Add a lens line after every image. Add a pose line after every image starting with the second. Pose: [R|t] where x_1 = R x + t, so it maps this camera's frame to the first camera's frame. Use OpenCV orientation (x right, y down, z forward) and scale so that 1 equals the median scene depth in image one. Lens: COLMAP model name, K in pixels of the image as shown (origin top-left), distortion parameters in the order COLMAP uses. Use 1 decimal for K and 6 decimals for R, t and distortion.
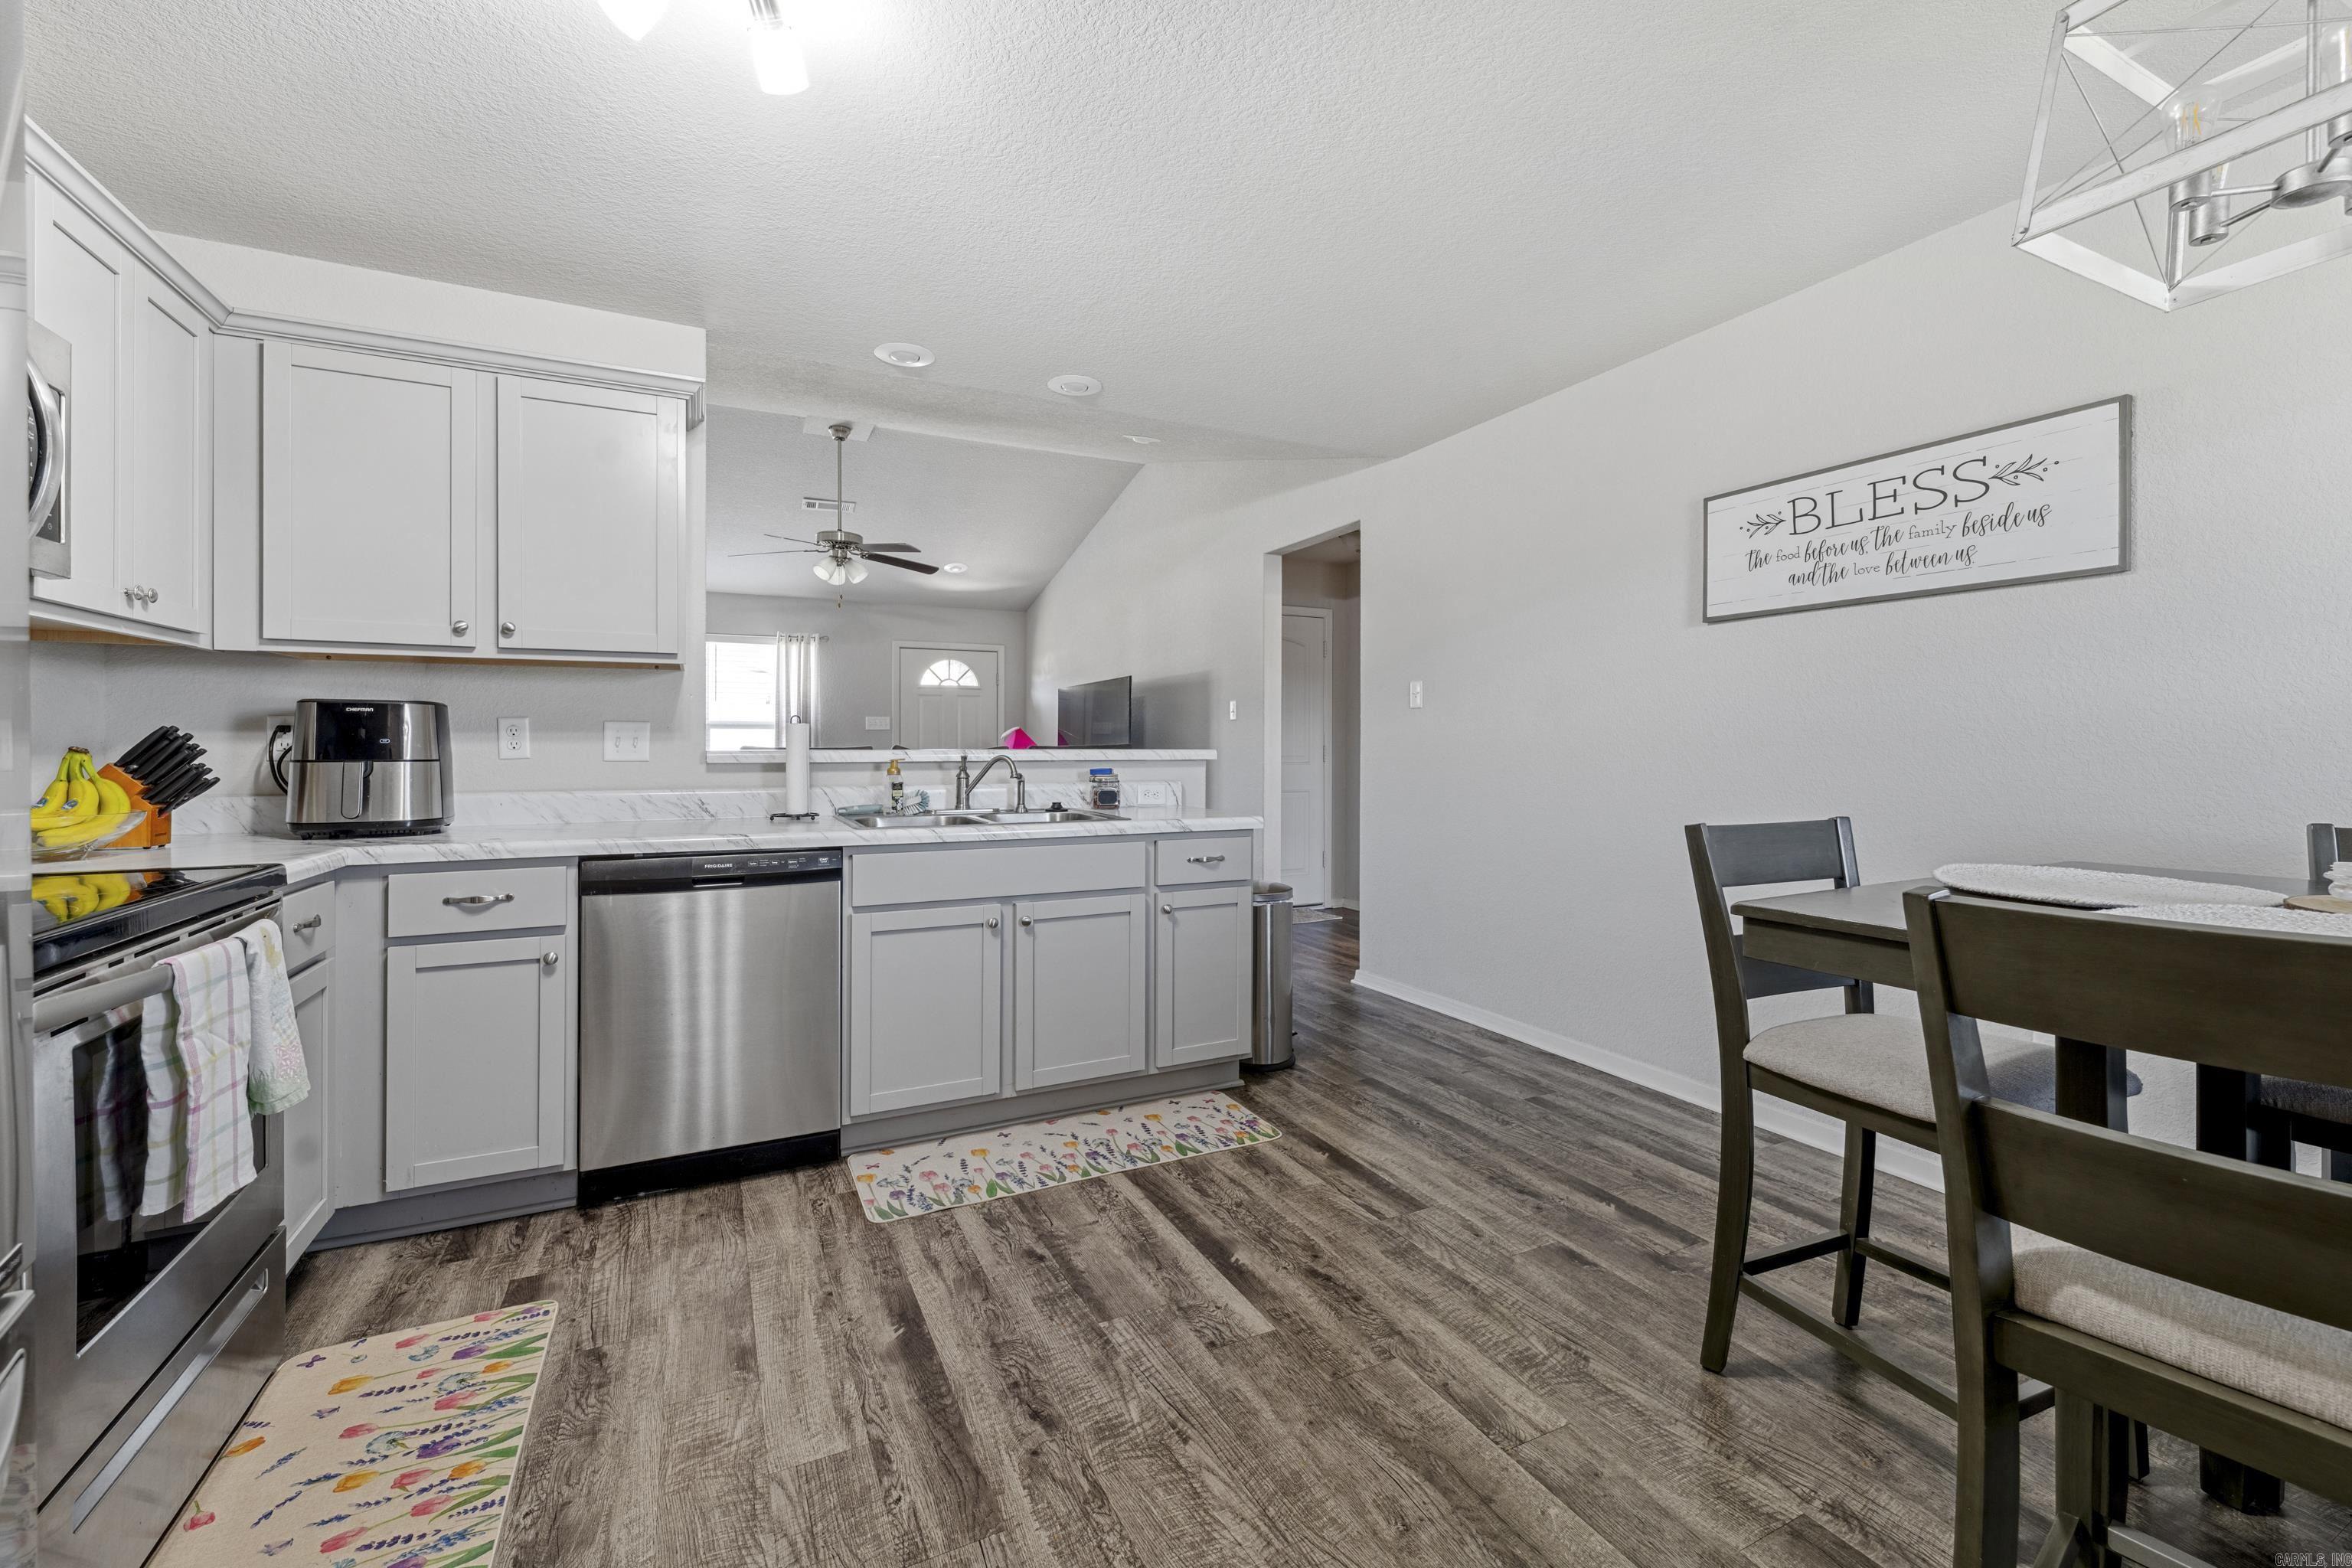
lens RADIAL K [[955.3, 0, 1182.5], [0, 955.3, 757.9], [0, 0, 1]] dist [0.010244, -0.004949]
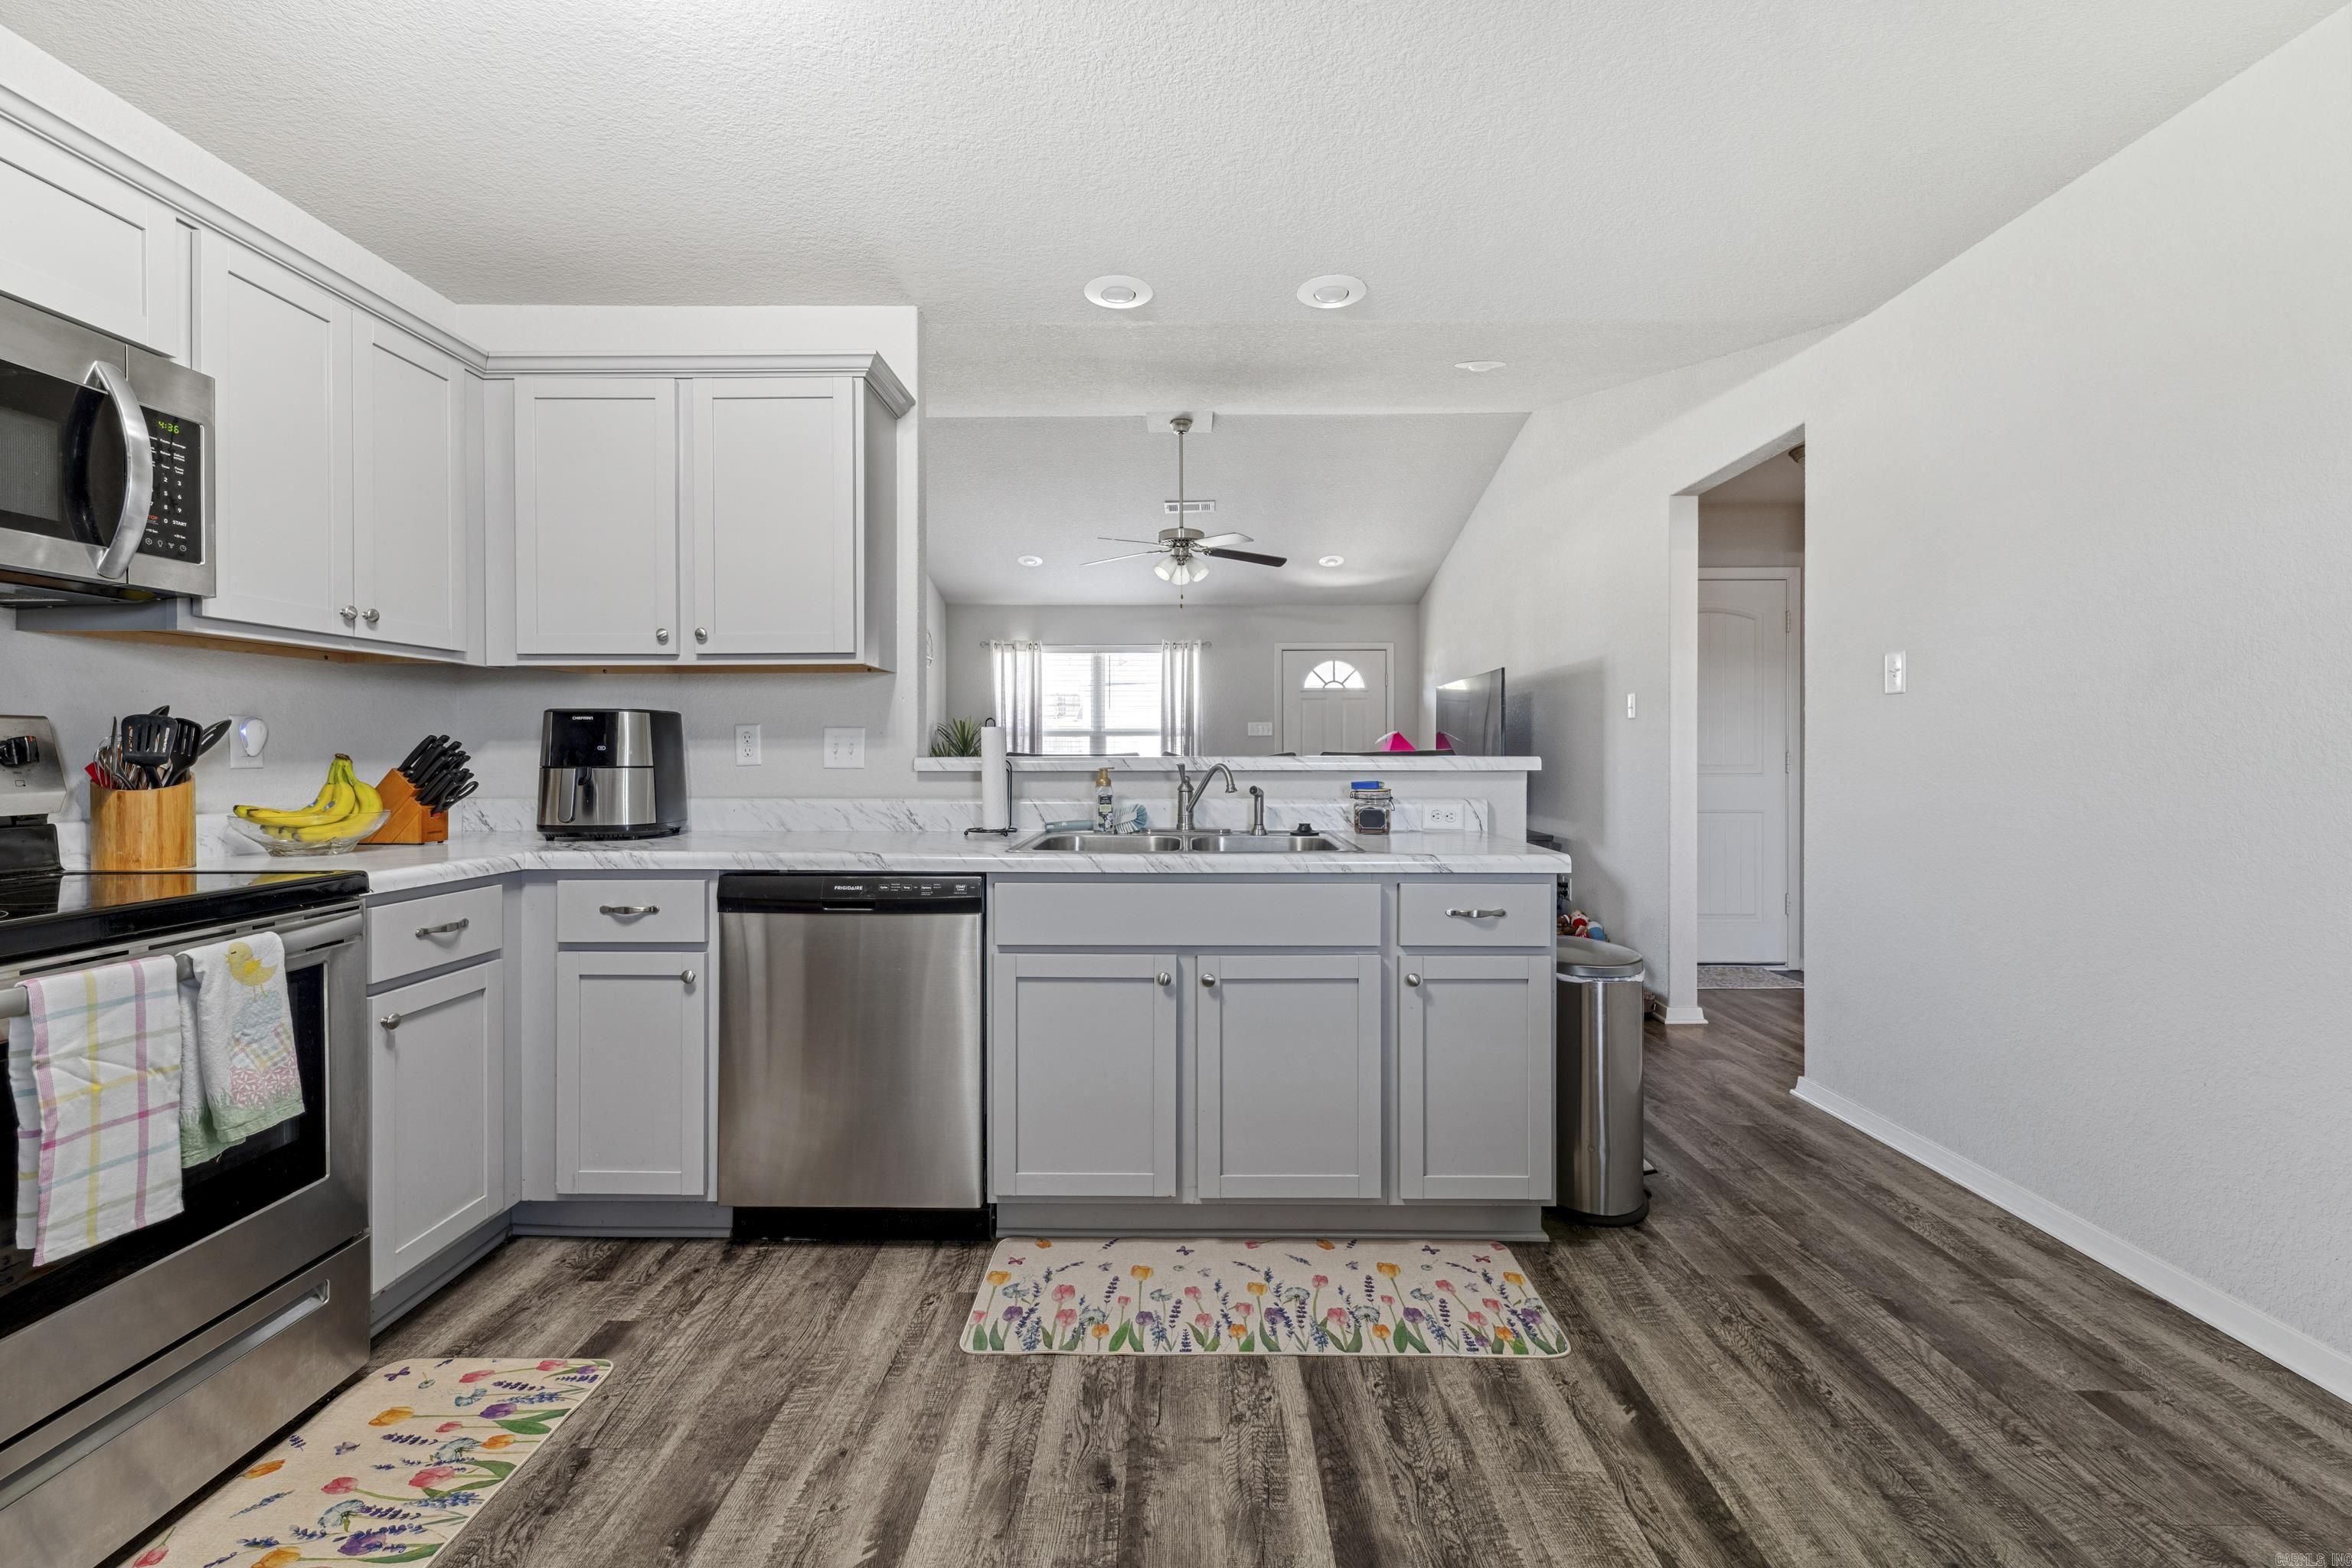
lens RADIAL K [[955.3, 0, 1182.5], [0, 955.3, 757.9], [0, 0, 1]] dist [0.010244, -0.004949]
pose [[0.890853, 0.002109, -0.454286, 0.174598], [-0.004861, 0.999976, -0.004890, -0.004304], [0.454265, 0.006565, 0.890842, 0.317894]]
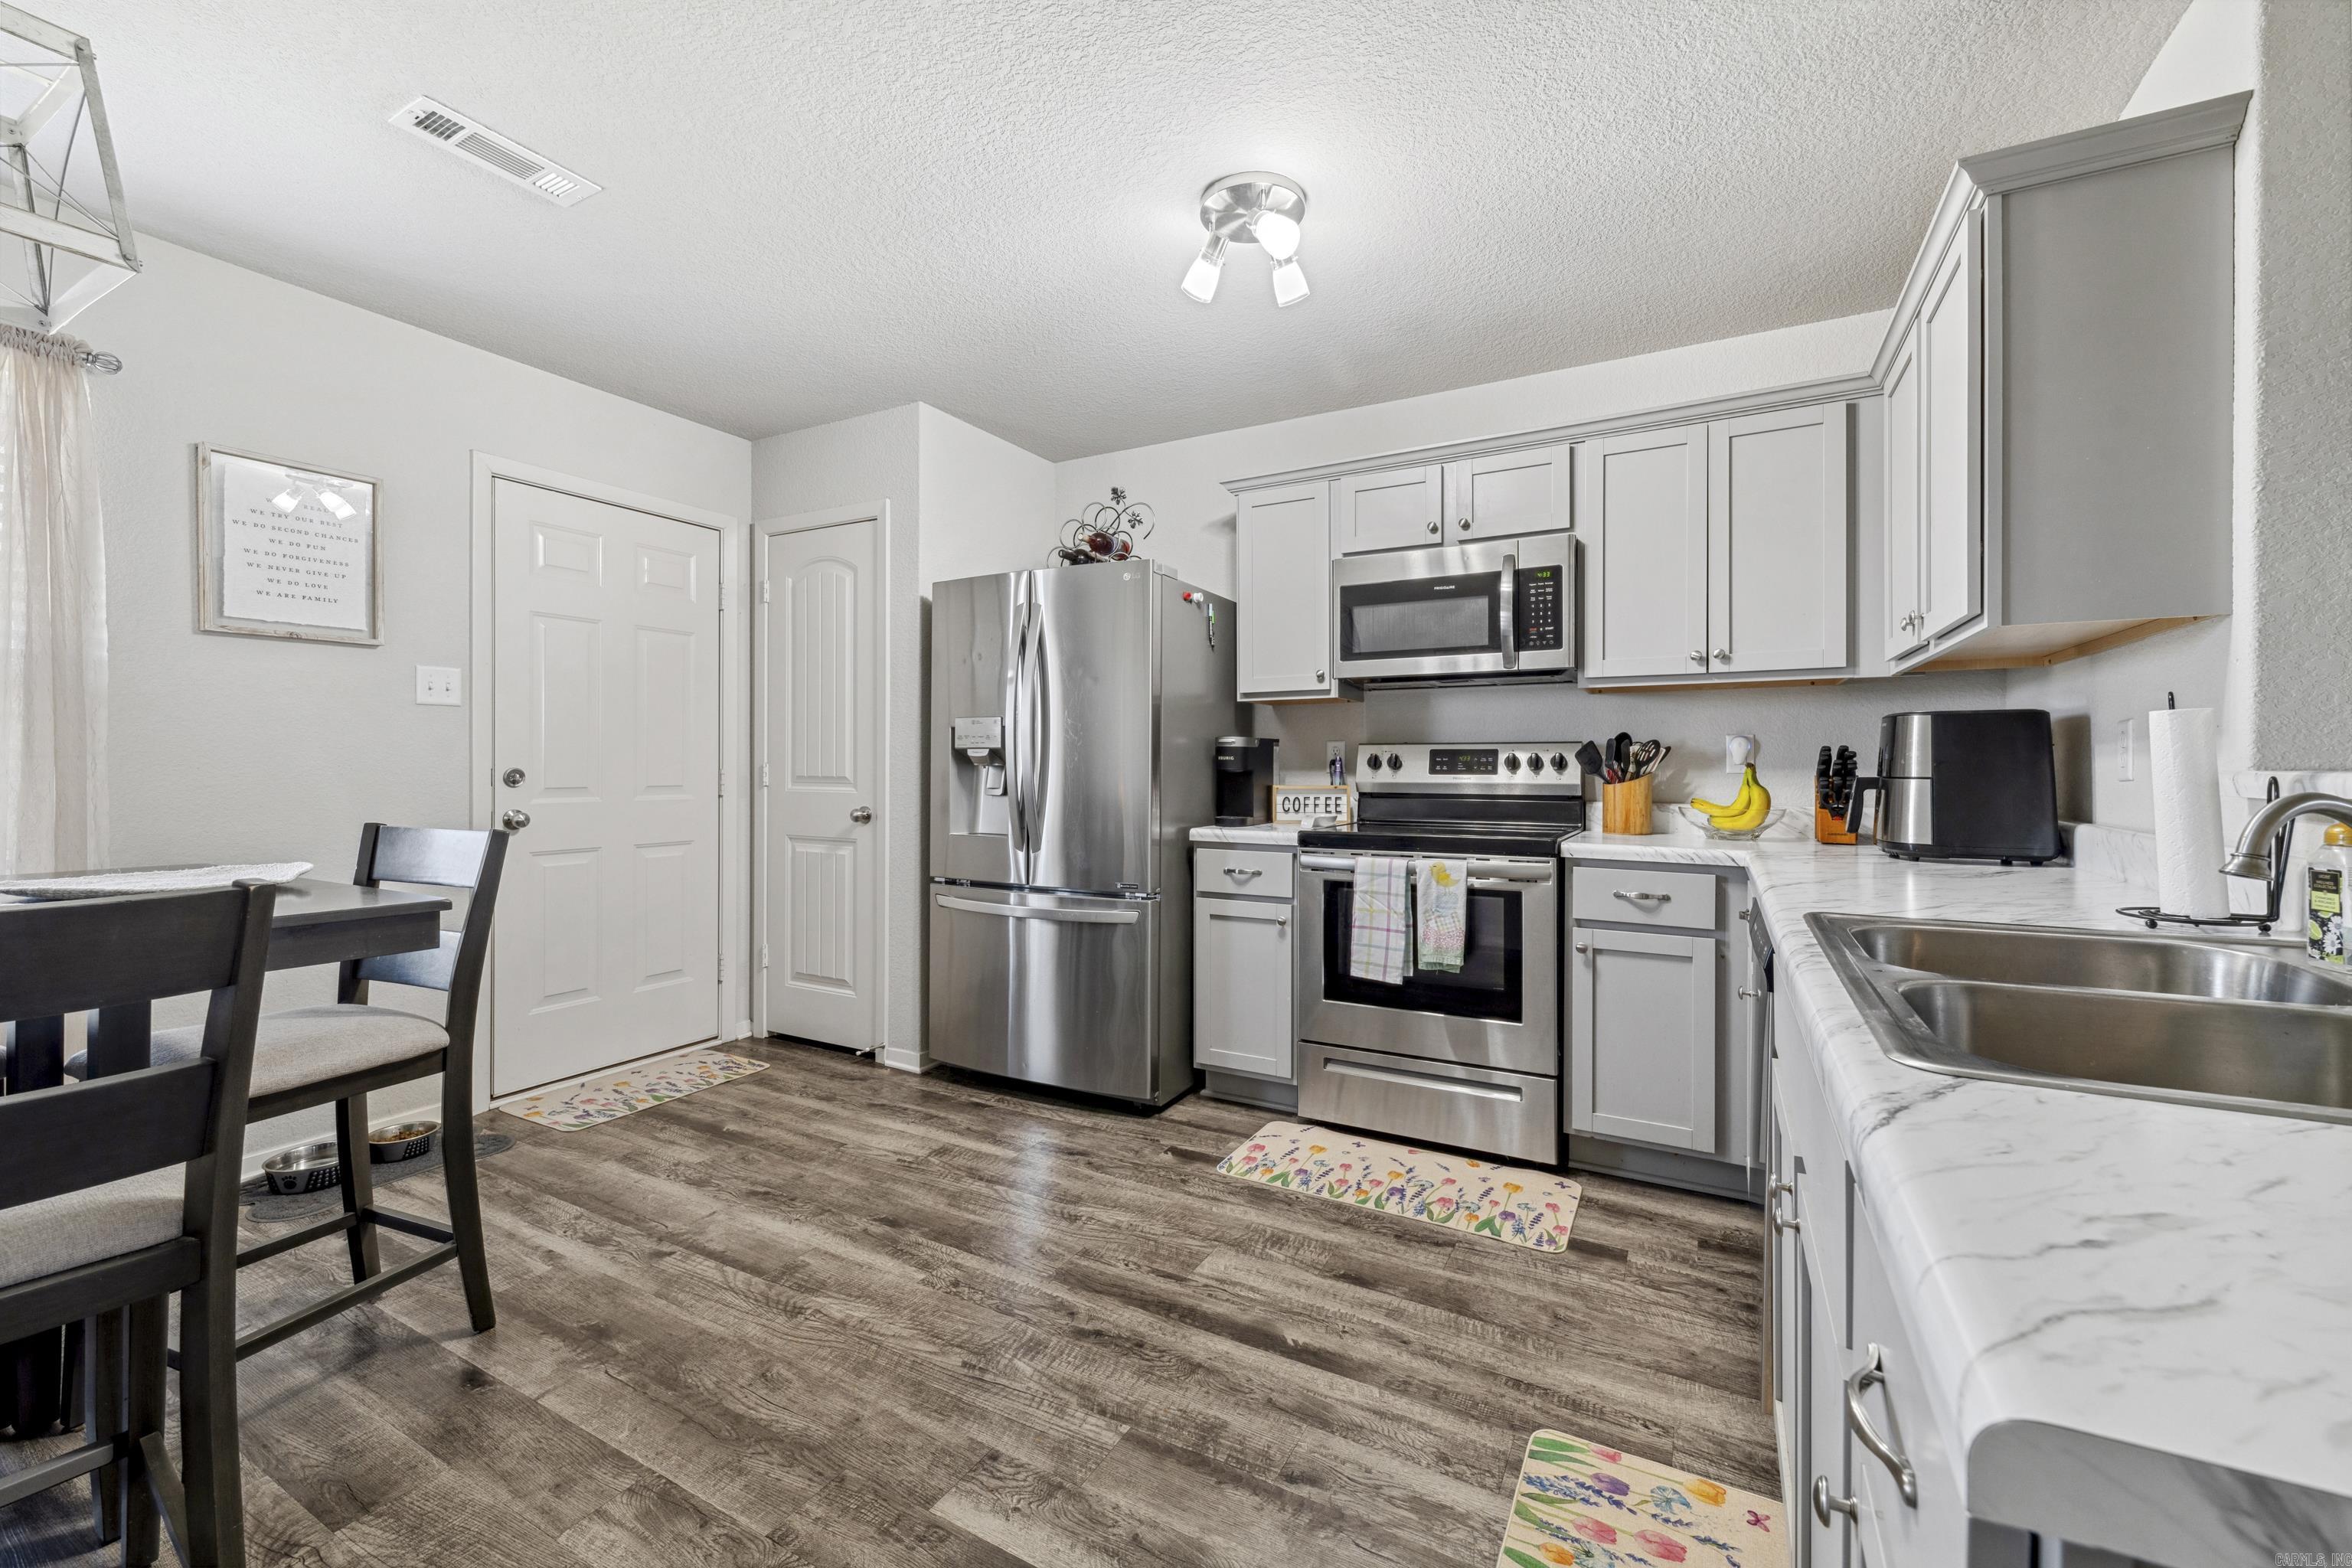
lens RADIAL K [[956.9, 0, 1176.0], [0, 956.9, 784.0], [0, 0, 1]] dist [0.011109, 0.000186]
pose [[-0.827550, 0.011076, -0.561282, 0.256489], [-0.007790, 0.999483, 0.031209, -0.013028], [0.561337, 0.030200, -0.827036, 1.228033]]
